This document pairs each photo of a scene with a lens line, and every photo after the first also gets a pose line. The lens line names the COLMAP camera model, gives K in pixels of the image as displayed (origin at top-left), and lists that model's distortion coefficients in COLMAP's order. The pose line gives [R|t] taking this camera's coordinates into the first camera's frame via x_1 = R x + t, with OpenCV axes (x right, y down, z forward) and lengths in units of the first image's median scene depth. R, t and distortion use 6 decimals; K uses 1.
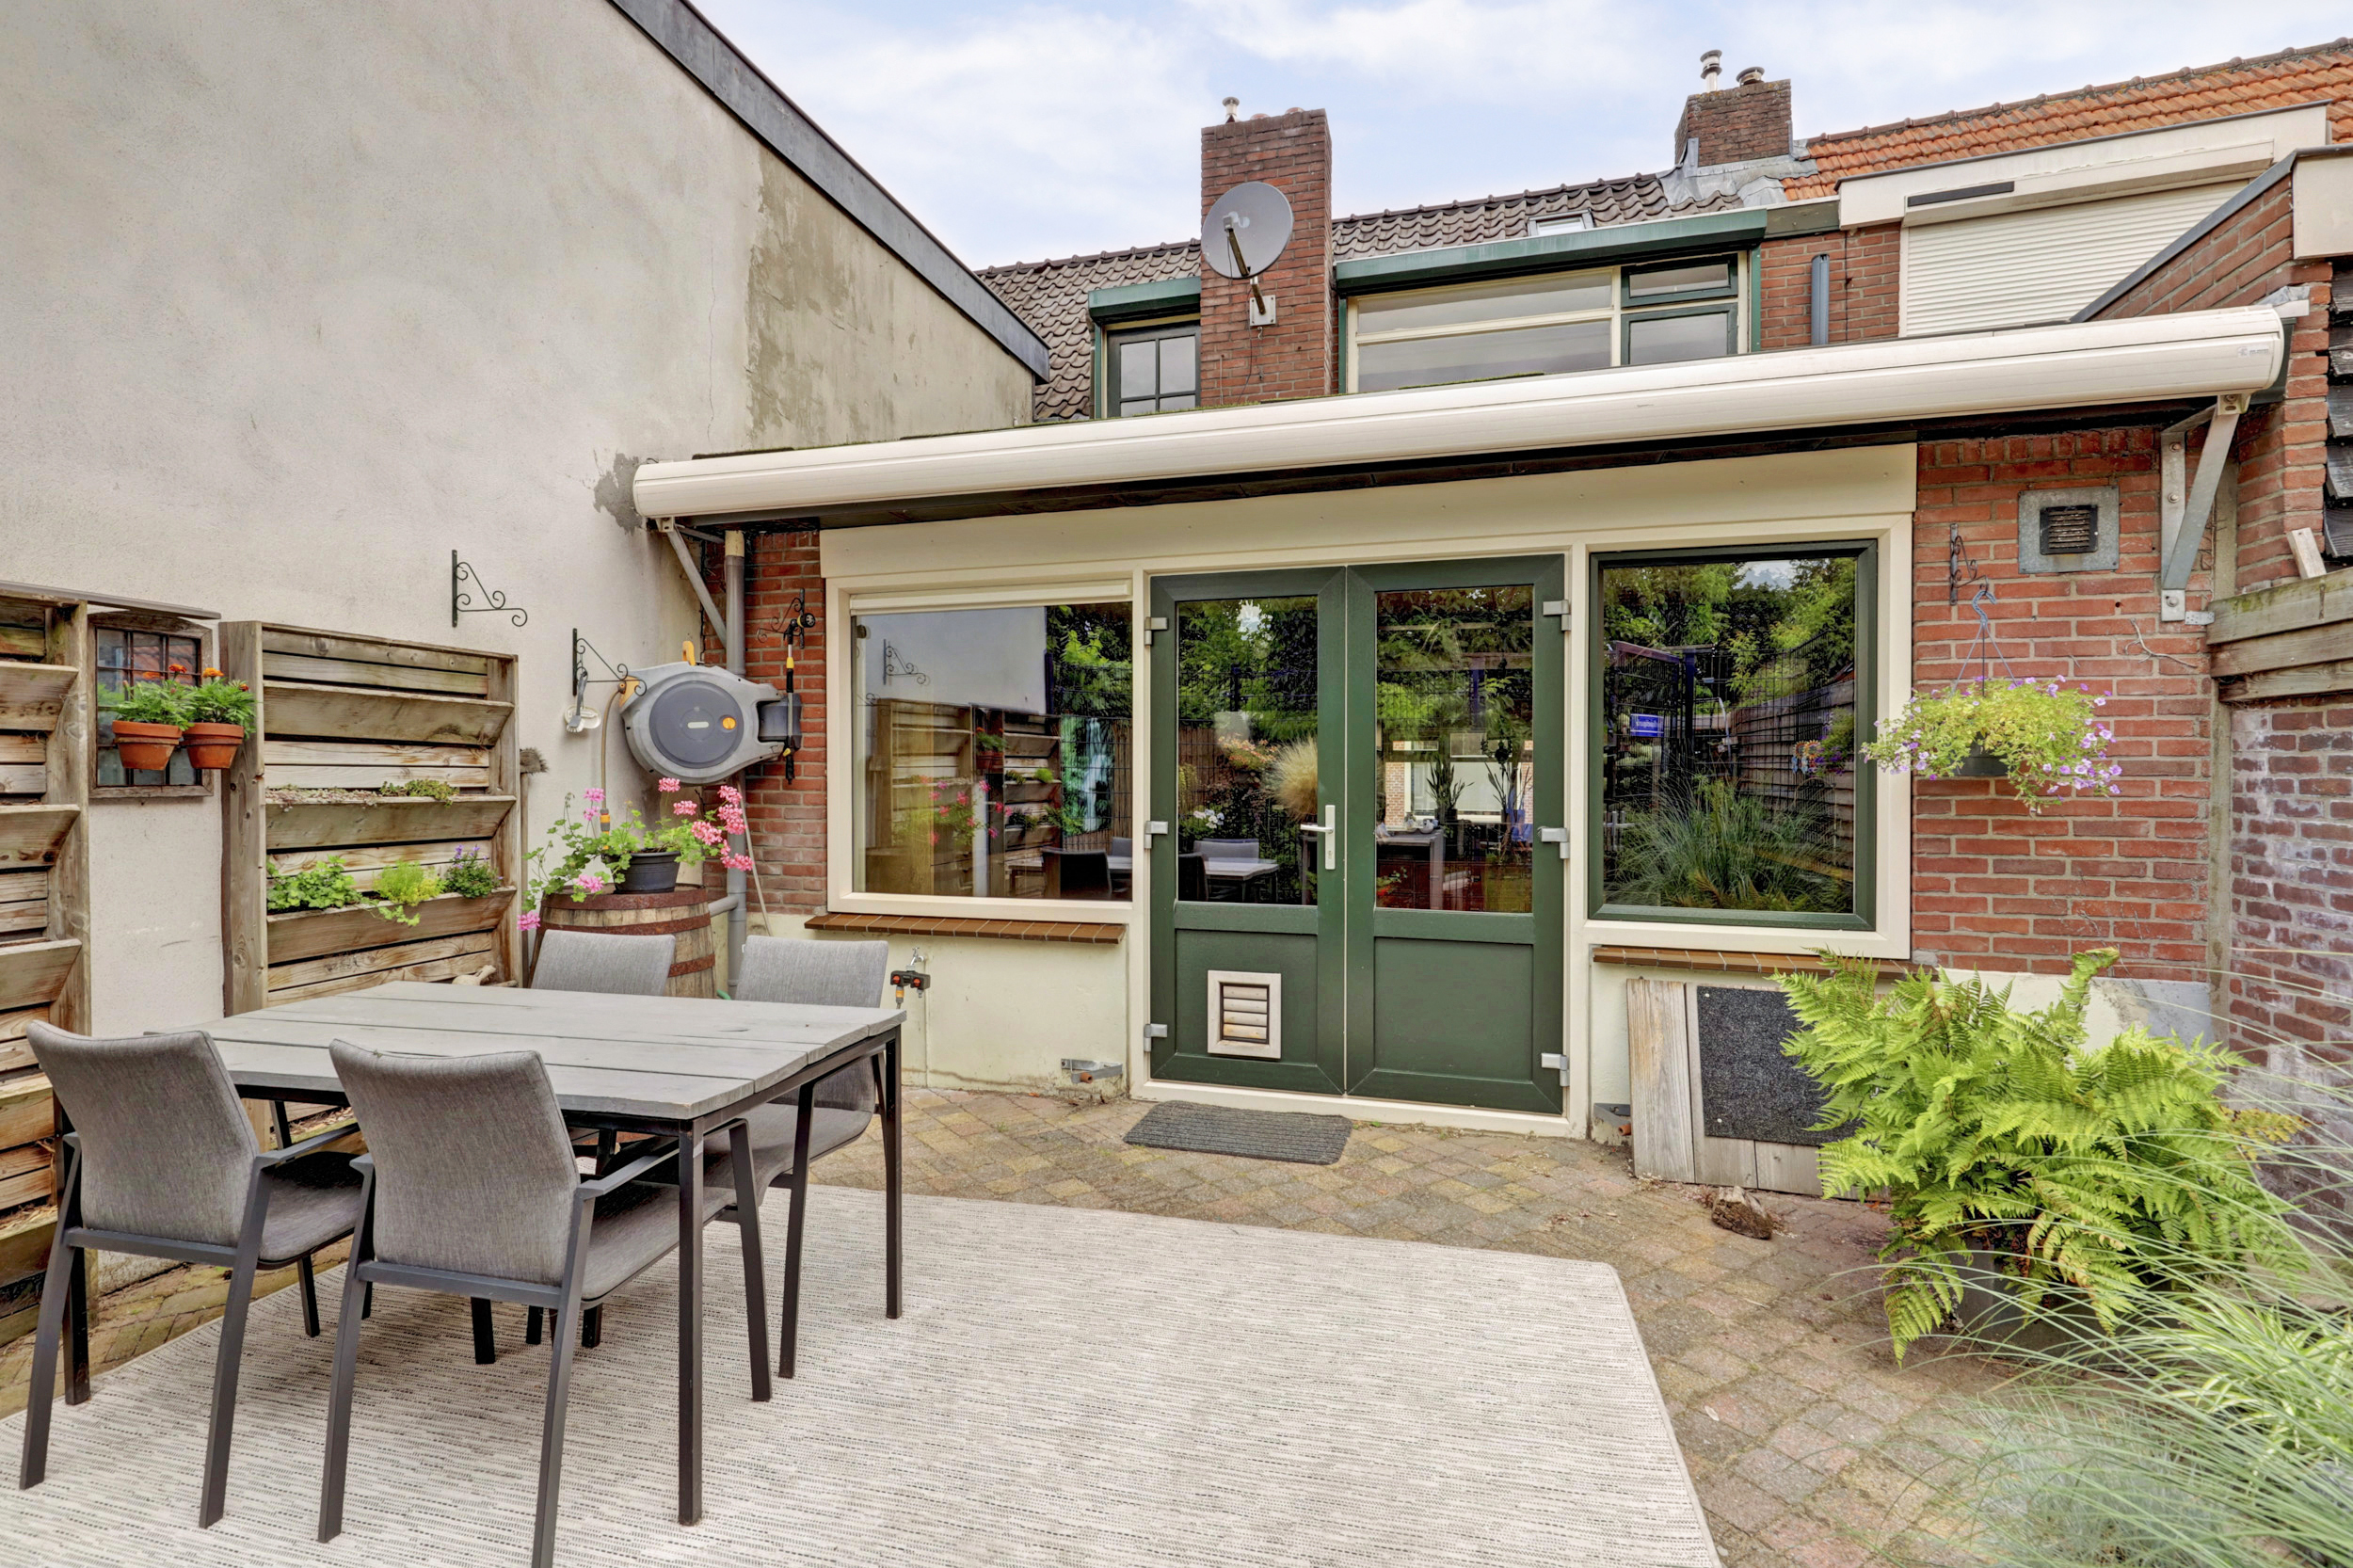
lens RADIAL K [[1086.1, 0, 1170.2], [0, 1086.1, 802.1], [0, 0, 1]] dist [0.000256, -0.000341]
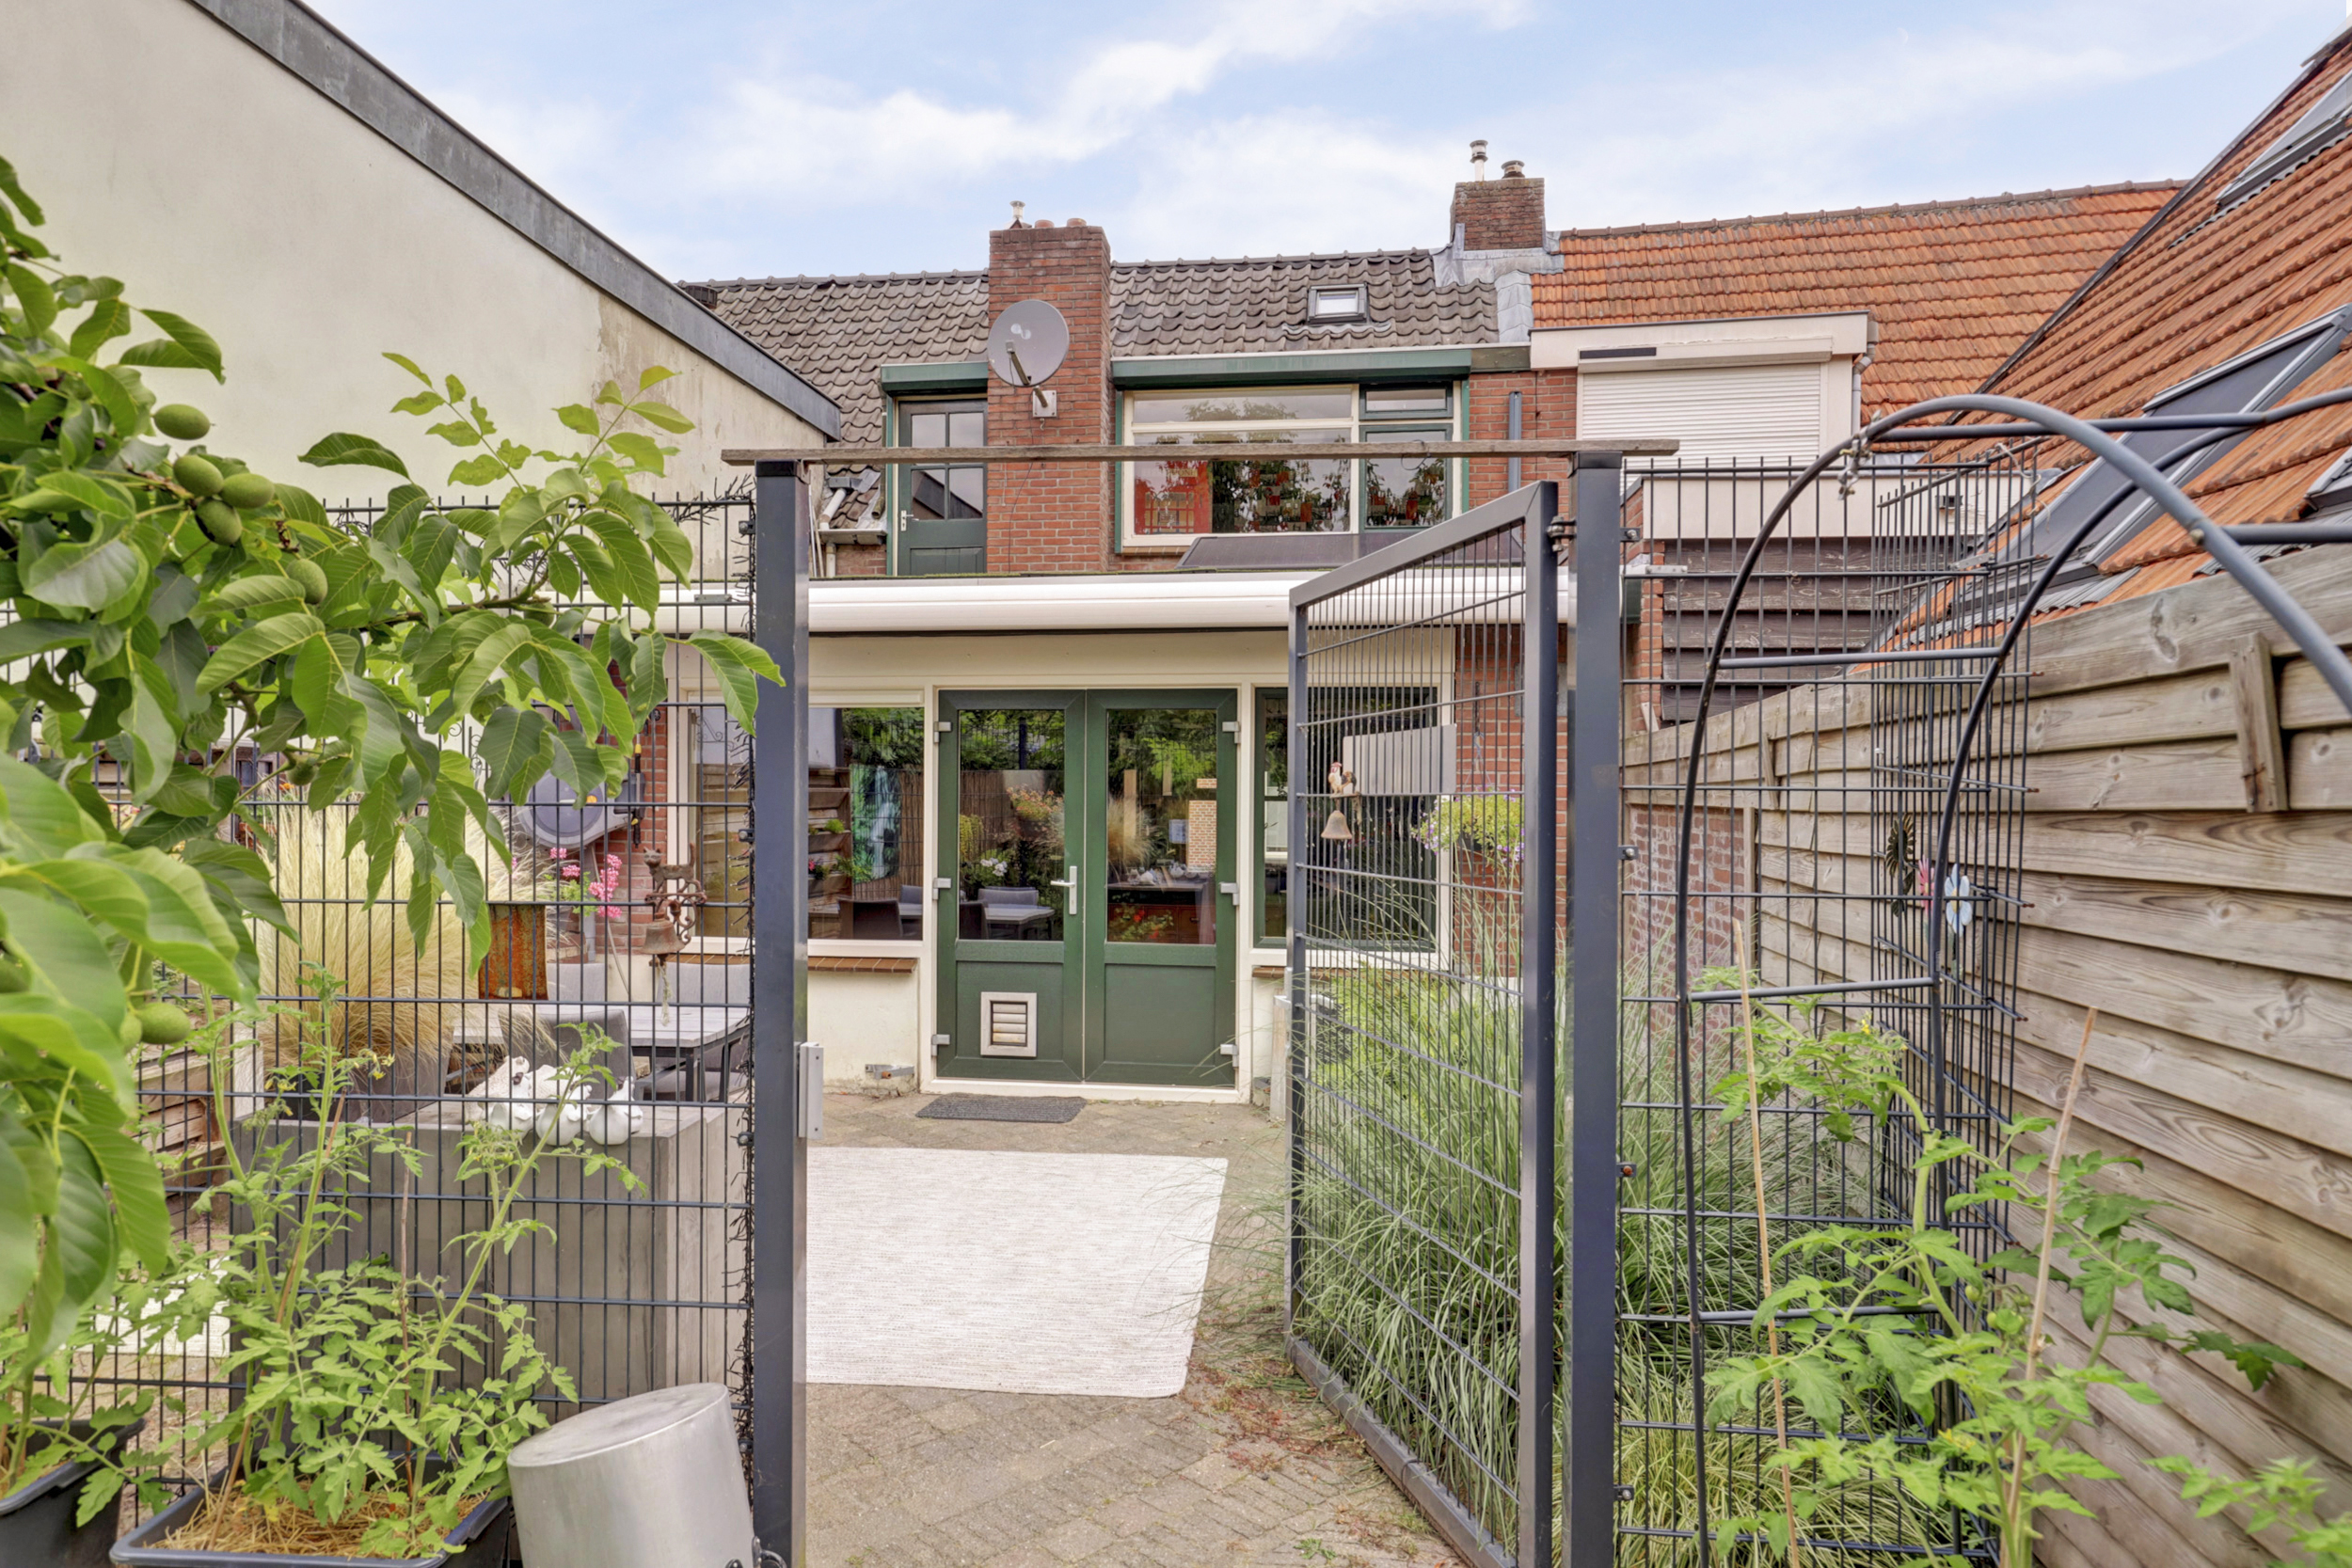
lens RADIAL K [[1310.0, 0, 1182.8], [0, 1310.0, 794.1], [0, 0, 1]] dist [-0.000839, 0.000373]
pose [[0.986245, 0.005797, 0.165190, 0.006377], [-0.000875, 0.999554, -0.029852, -0.019399], [-0.165289, 0.029297, 0.985810, -0.318499]]
